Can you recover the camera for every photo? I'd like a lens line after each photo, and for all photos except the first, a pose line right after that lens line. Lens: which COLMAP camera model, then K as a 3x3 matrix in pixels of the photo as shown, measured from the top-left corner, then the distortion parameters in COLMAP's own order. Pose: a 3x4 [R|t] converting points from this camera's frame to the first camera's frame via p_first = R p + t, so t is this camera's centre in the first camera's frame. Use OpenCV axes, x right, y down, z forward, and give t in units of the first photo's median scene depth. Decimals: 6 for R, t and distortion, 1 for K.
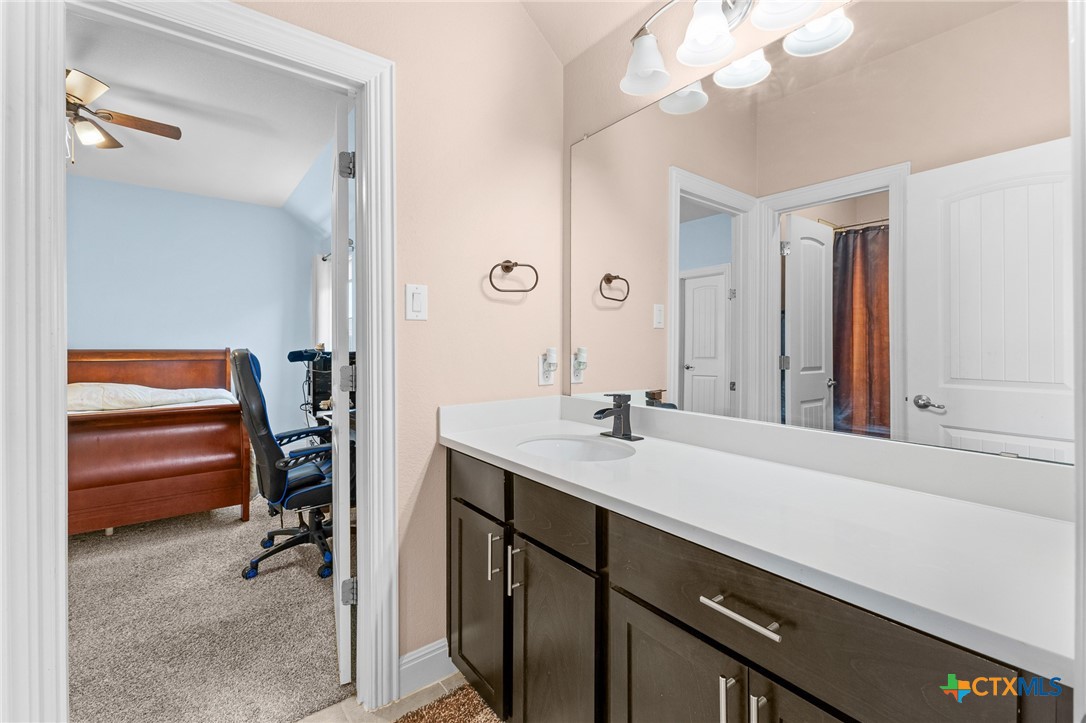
lens RADIAL K [[470.7, 0, 546.4], [0, 470.7, 359.1], [0, 0, 1]] dist [0.011326, -0.000056]
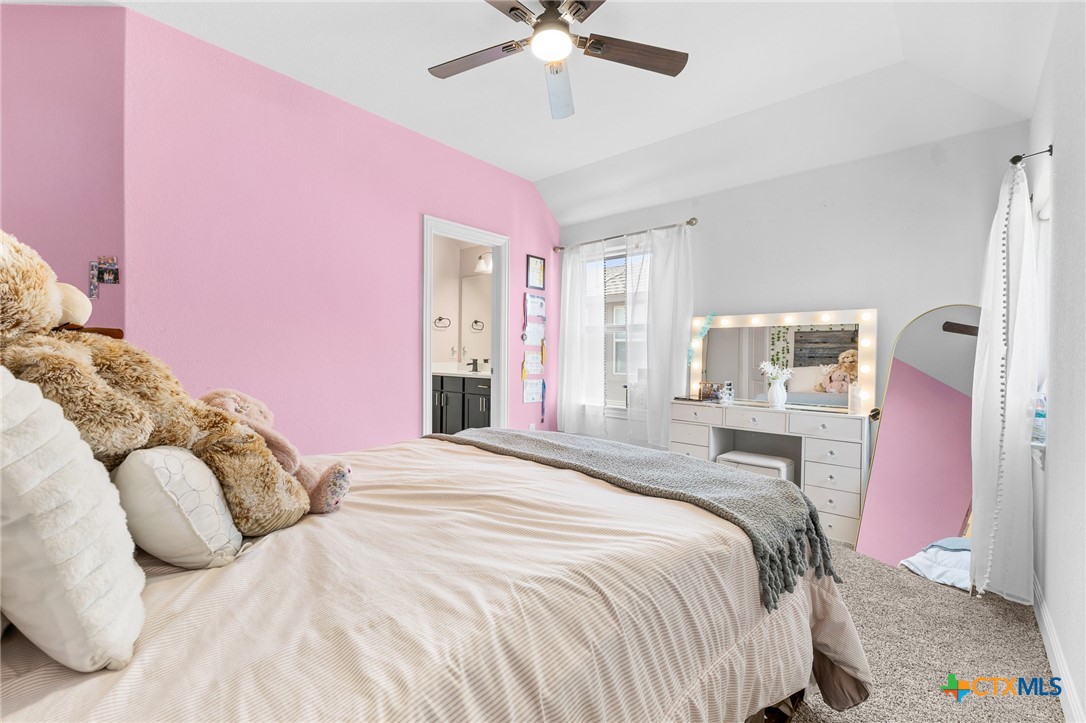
lens RADIAL K [[470.7, 0, 546.4], [0, 470.7, 359.1], [0, 0, 1]] dist [0.011326, -0.000056]
pose [[0.982463, 0.009787, 0.186202, 0.025793], [-0.005363, 0.999692, -0.024250, 0.126437], [-0.186382, 0.022826, 0.982212, -1.985856]]
